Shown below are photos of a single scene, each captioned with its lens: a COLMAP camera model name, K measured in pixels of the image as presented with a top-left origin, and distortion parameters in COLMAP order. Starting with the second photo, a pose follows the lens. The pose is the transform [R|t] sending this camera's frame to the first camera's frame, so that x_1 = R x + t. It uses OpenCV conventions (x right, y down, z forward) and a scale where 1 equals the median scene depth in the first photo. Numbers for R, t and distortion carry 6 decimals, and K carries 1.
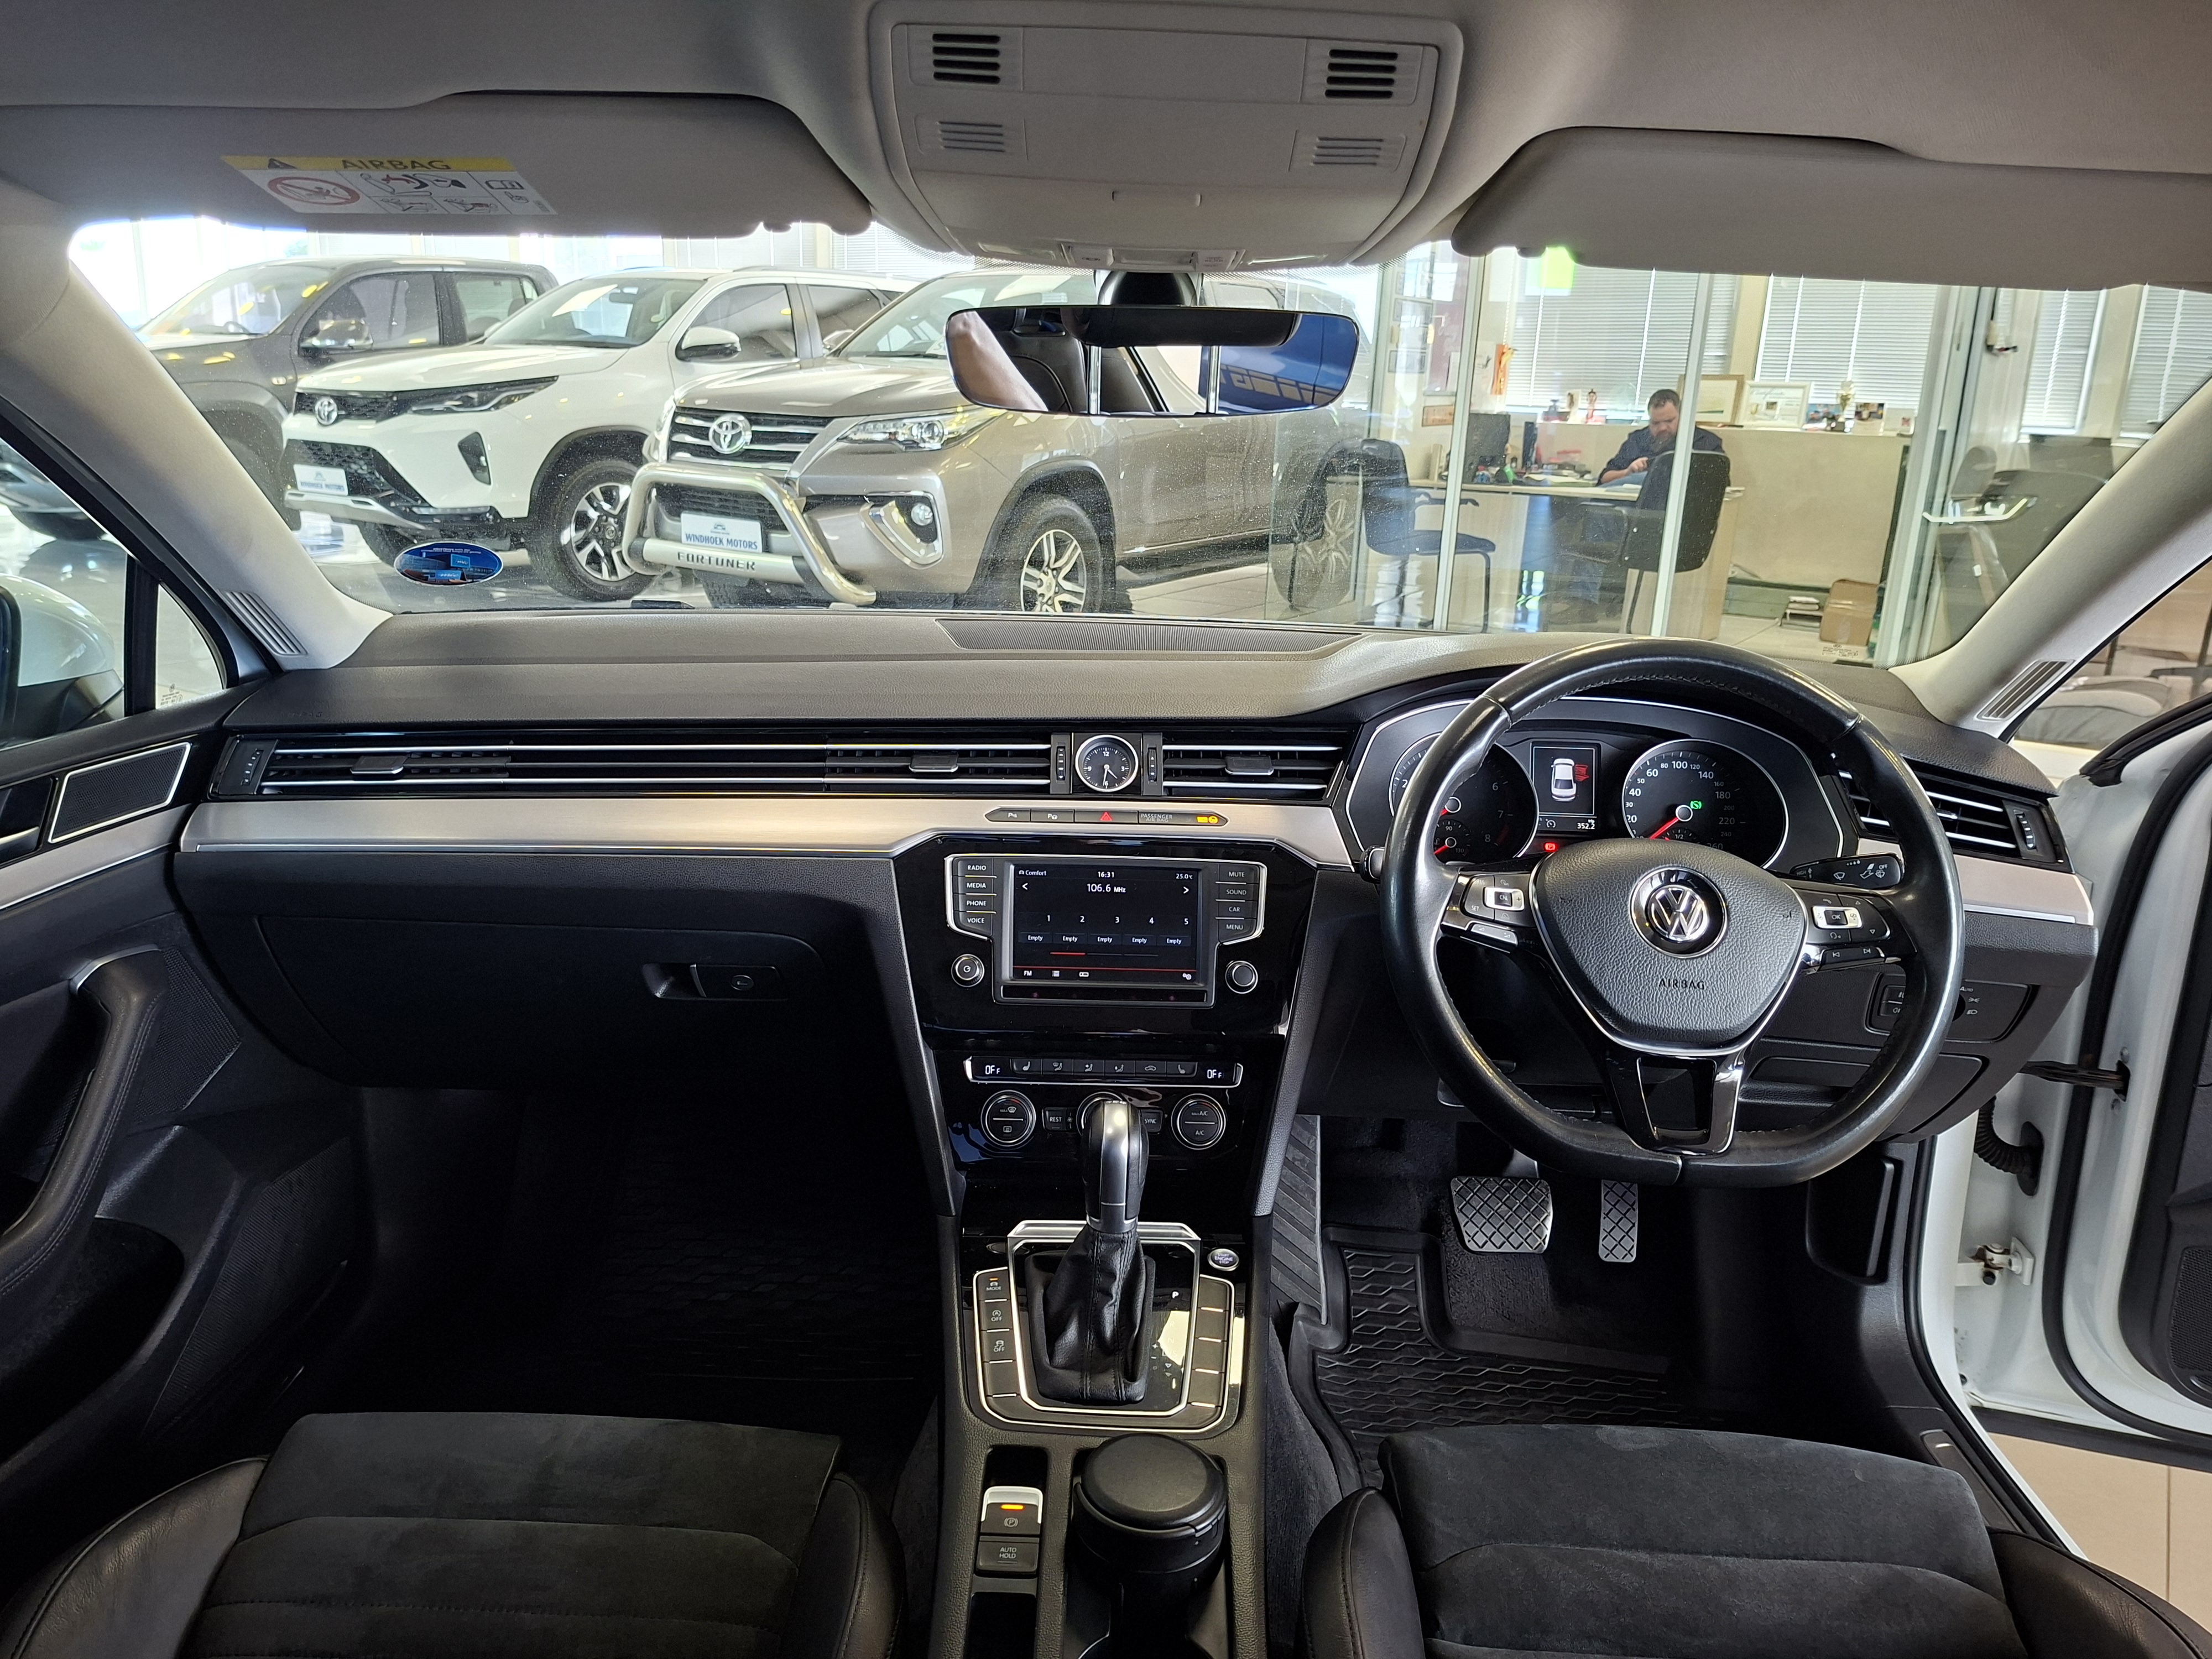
lens RADIAL K [[1557.0, 0, 1107.4], [0, 1557.0, 861.2], [0, 0, 1]] dist [0.071159, -0.080228]
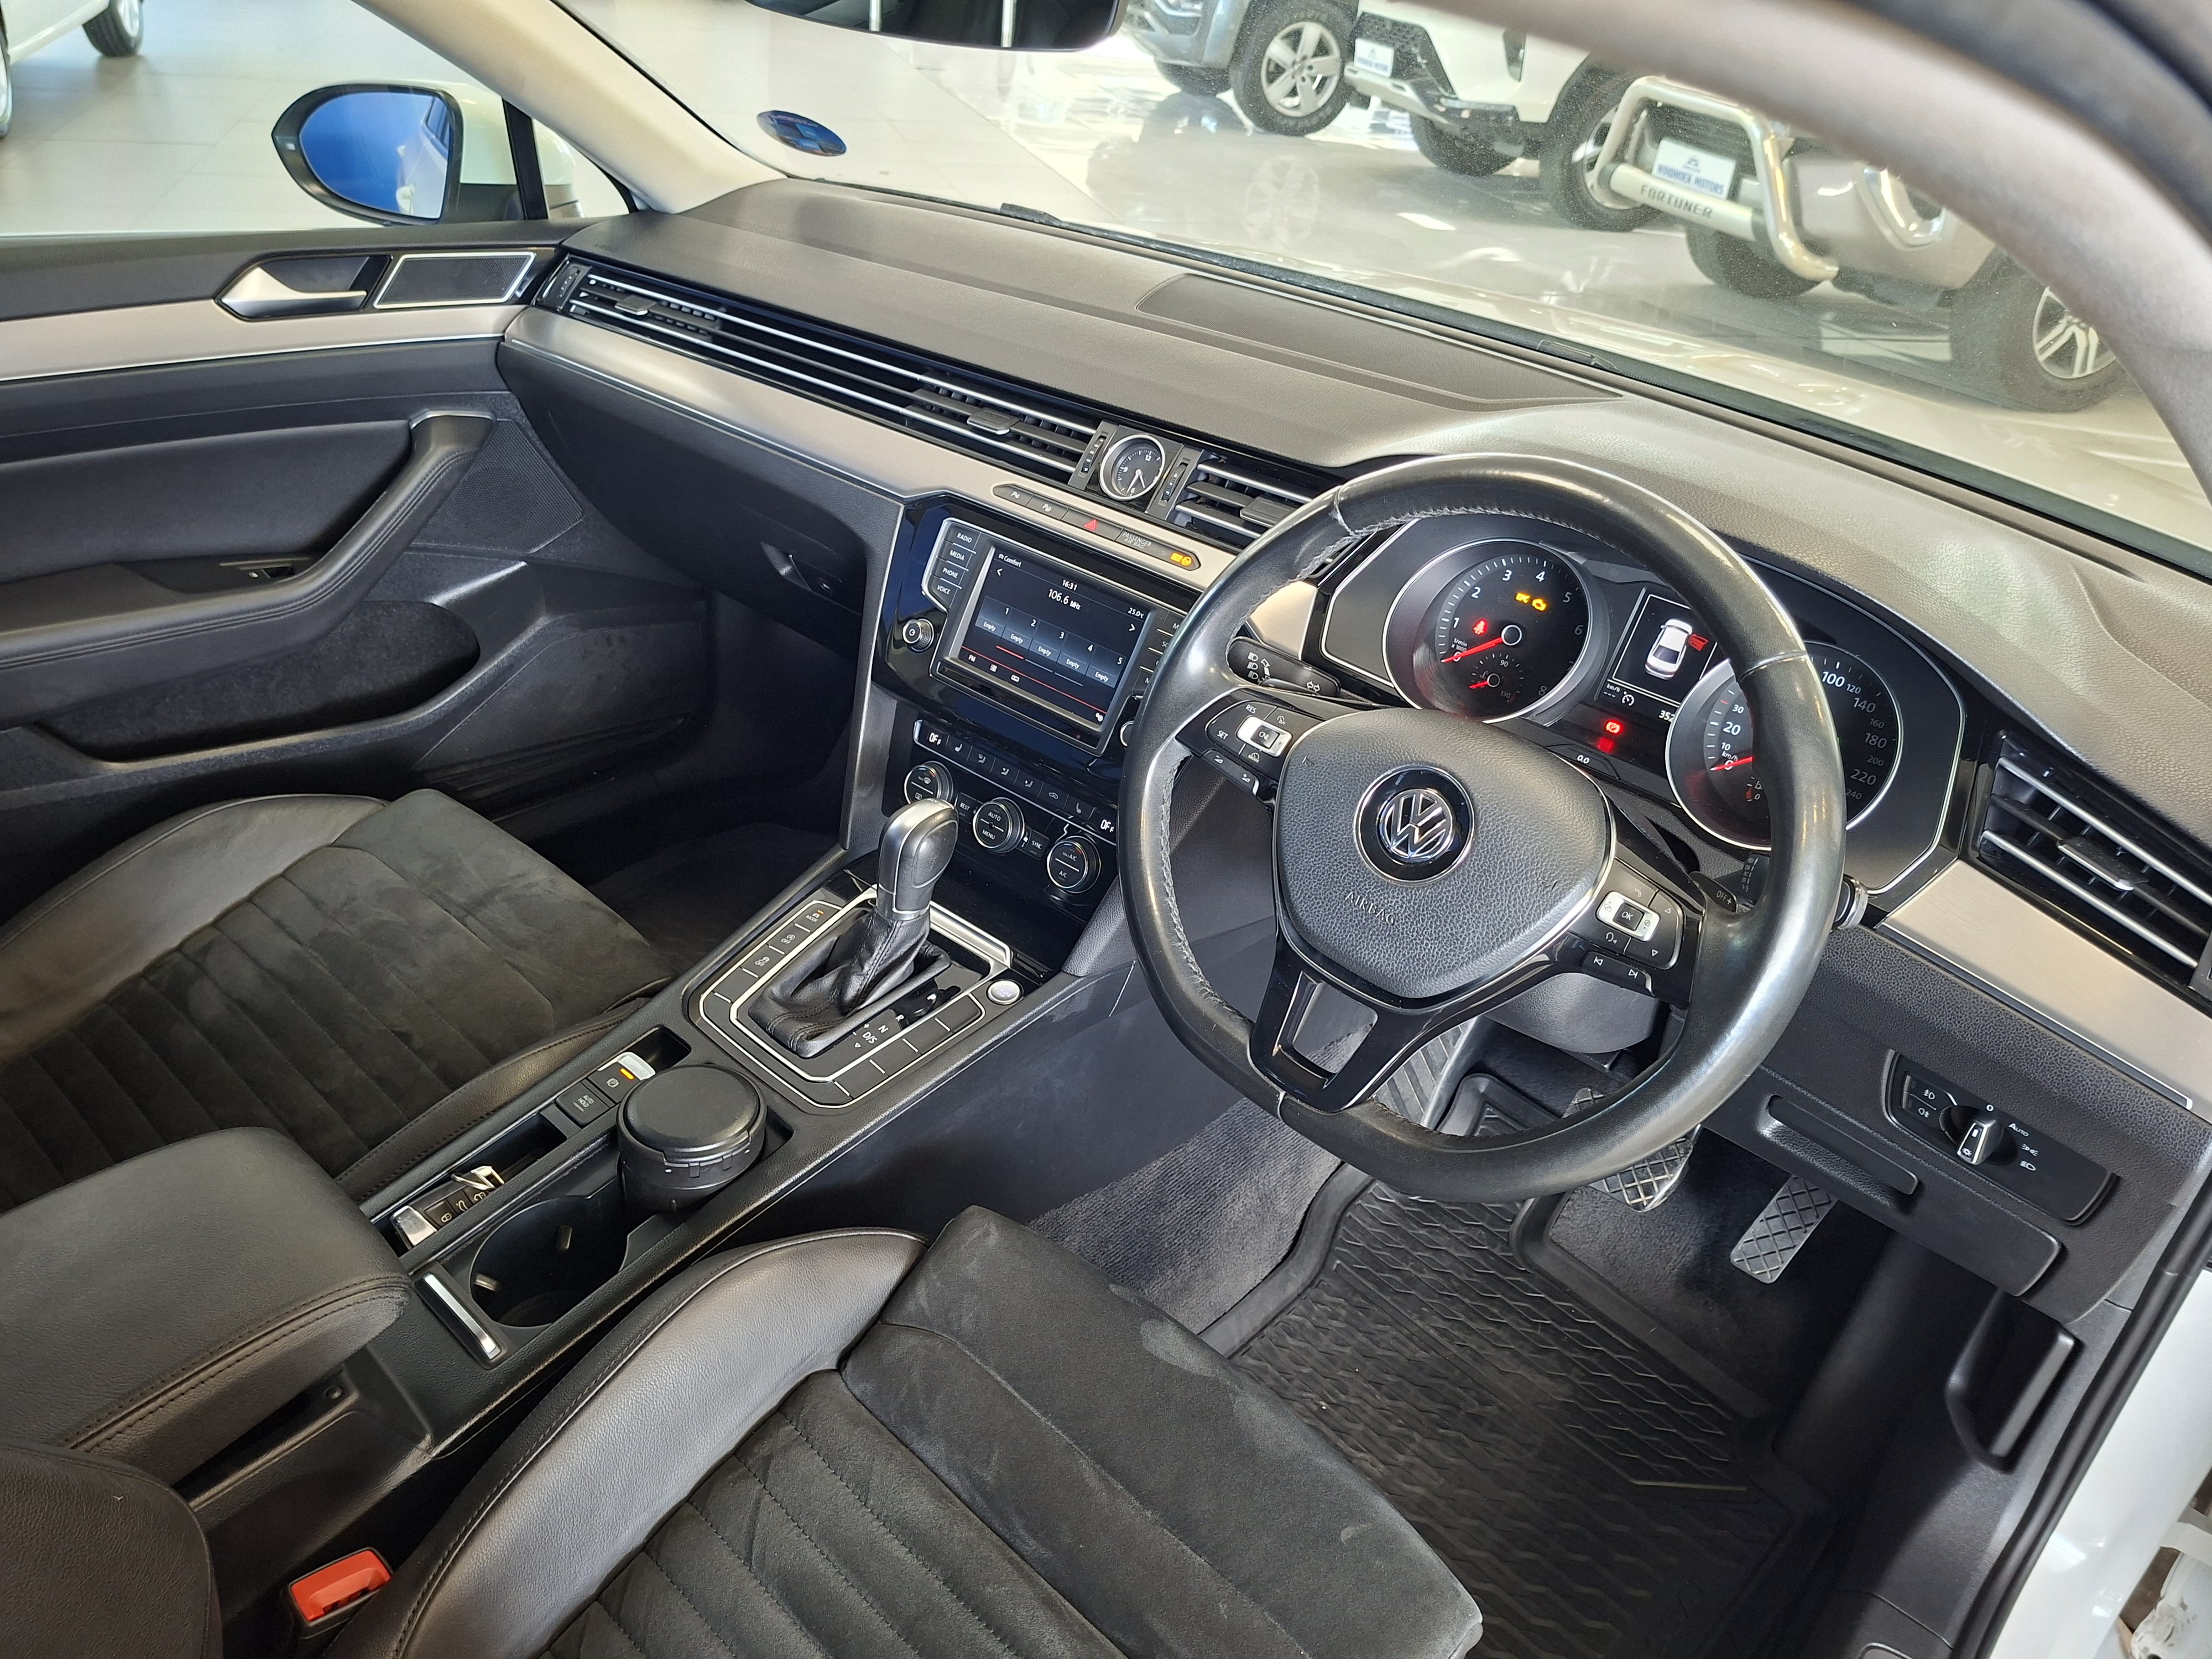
lens RADIAL K [[1489.7, 0, 1103.4], [0, 1489.7, 936.8], [0, 0, 1]] dist [0.063274, -0.069241]
pose [[0.743065, 0.418947, -0.521860, 0.556224], [-0.261675, 0.899610, 0.349611, -0.117357], [0.615939, -0.123226, 0.778097, 0.279404]]
